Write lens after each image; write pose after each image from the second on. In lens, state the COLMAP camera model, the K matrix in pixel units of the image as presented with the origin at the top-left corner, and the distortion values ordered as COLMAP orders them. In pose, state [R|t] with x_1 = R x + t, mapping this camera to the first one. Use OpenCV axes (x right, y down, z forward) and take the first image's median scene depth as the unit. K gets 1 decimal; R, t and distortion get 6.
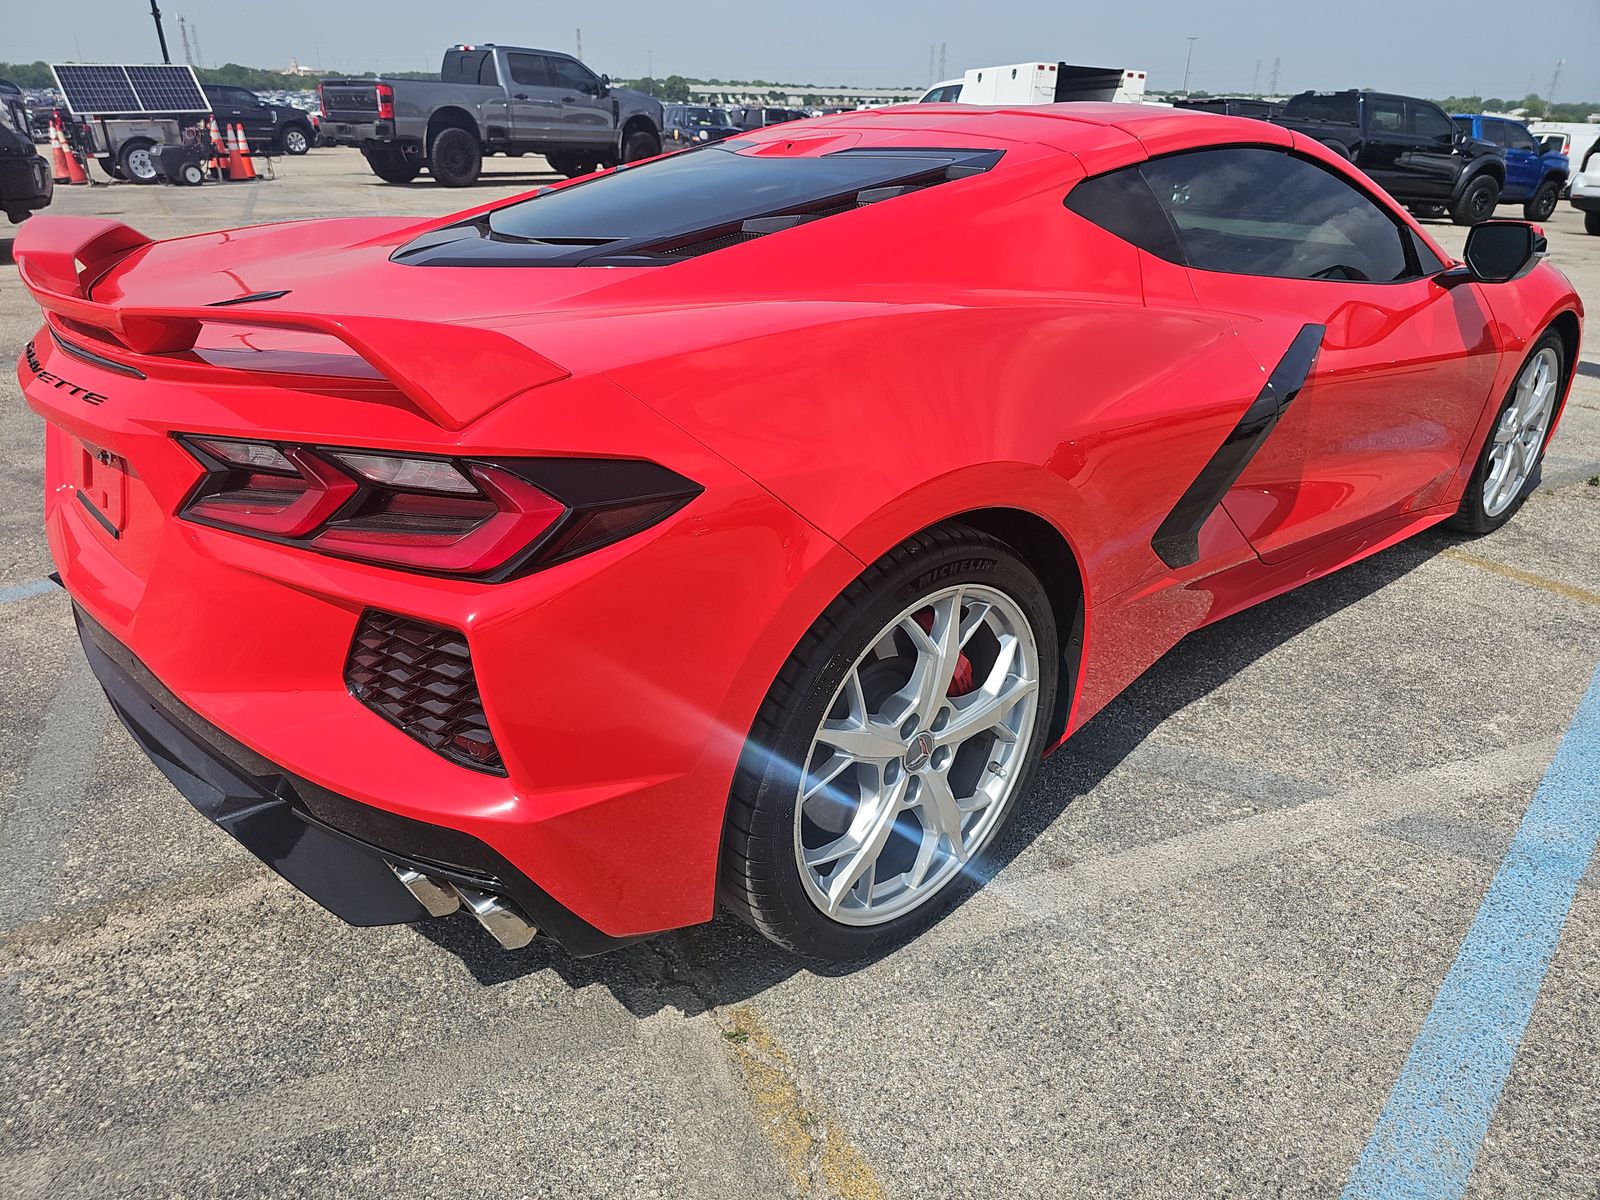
lens RADIAL K [[1096.7, 0, 799.8], [0, 1096.7, 586.4], [0, 0, 1]] dist [0.009654, -0.014926]
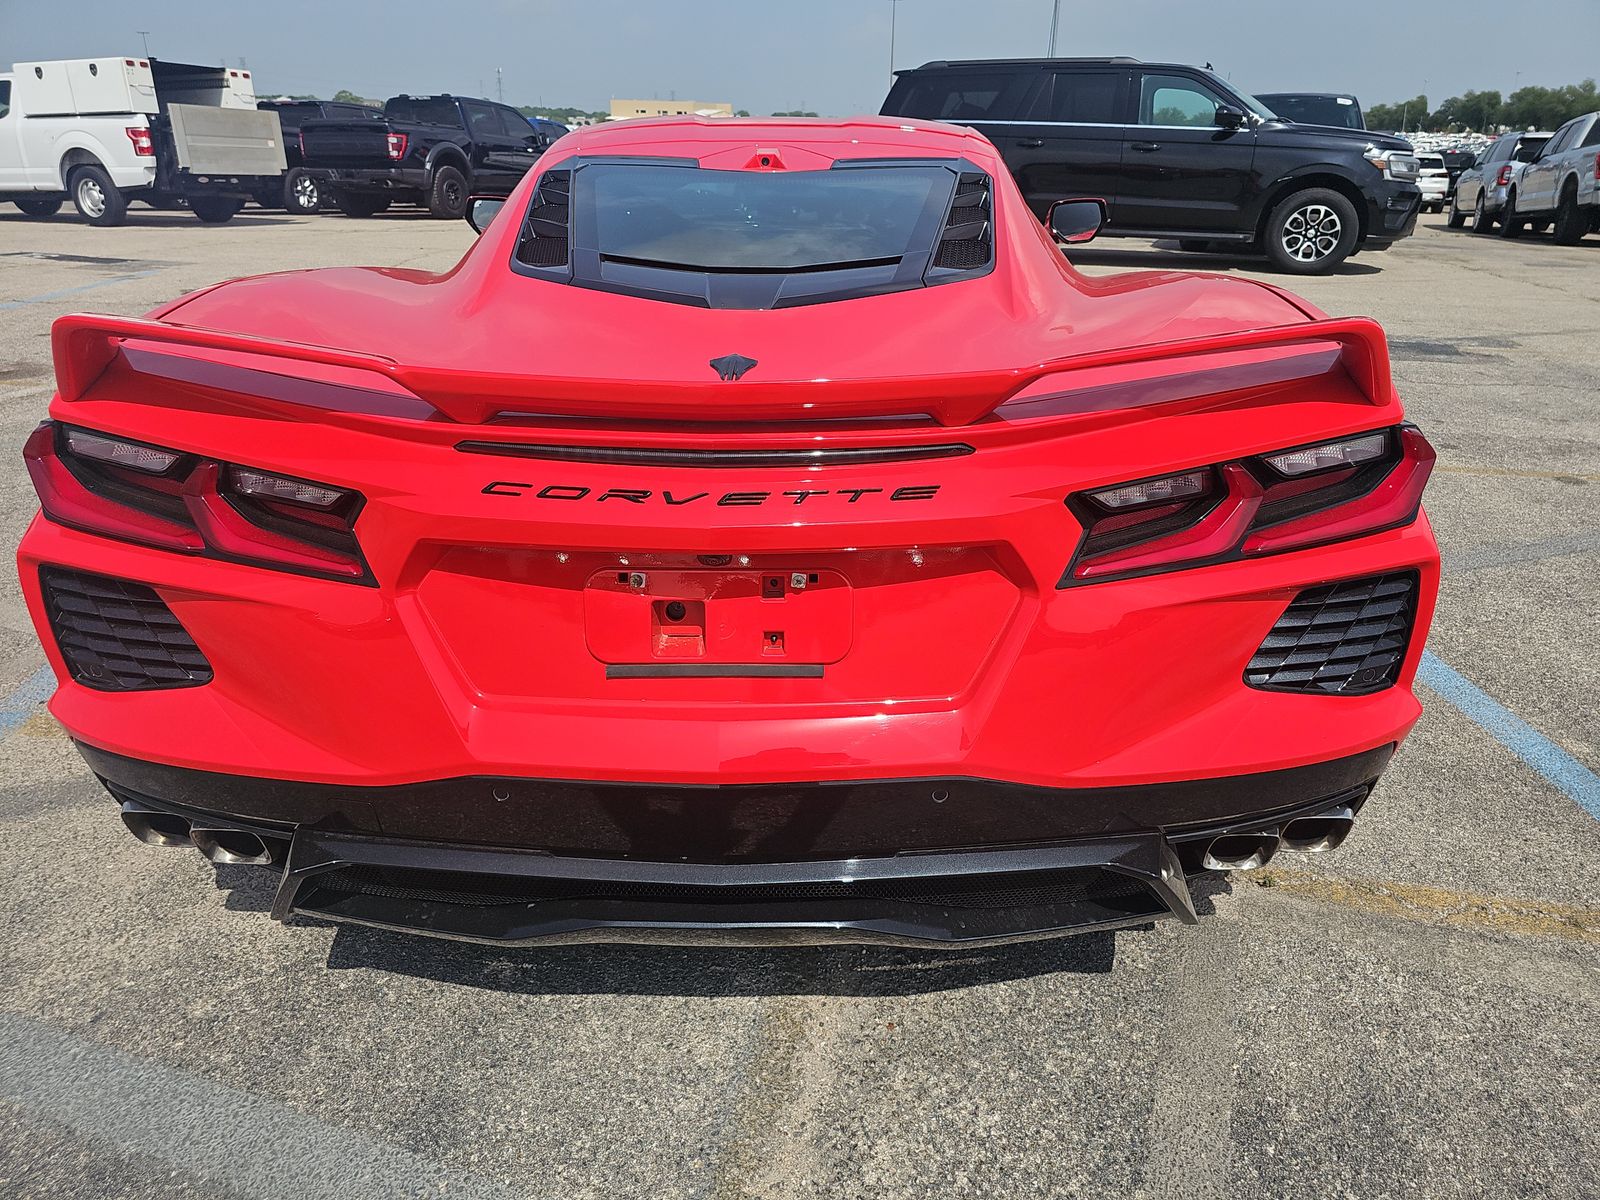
lens RADIAL K [[1096.7, 0, 802.7], [0, 1096.7, 612.1], [0, 0, 1]] dist [0.009654, -0.014926]
pose [[0.665785, -0.304334, 0.681258, -0.148941], [0.291703, 0.946536, 0.137763, -0.025636], [-0.686761, 0.107005, 0.718964, 0.057021]]
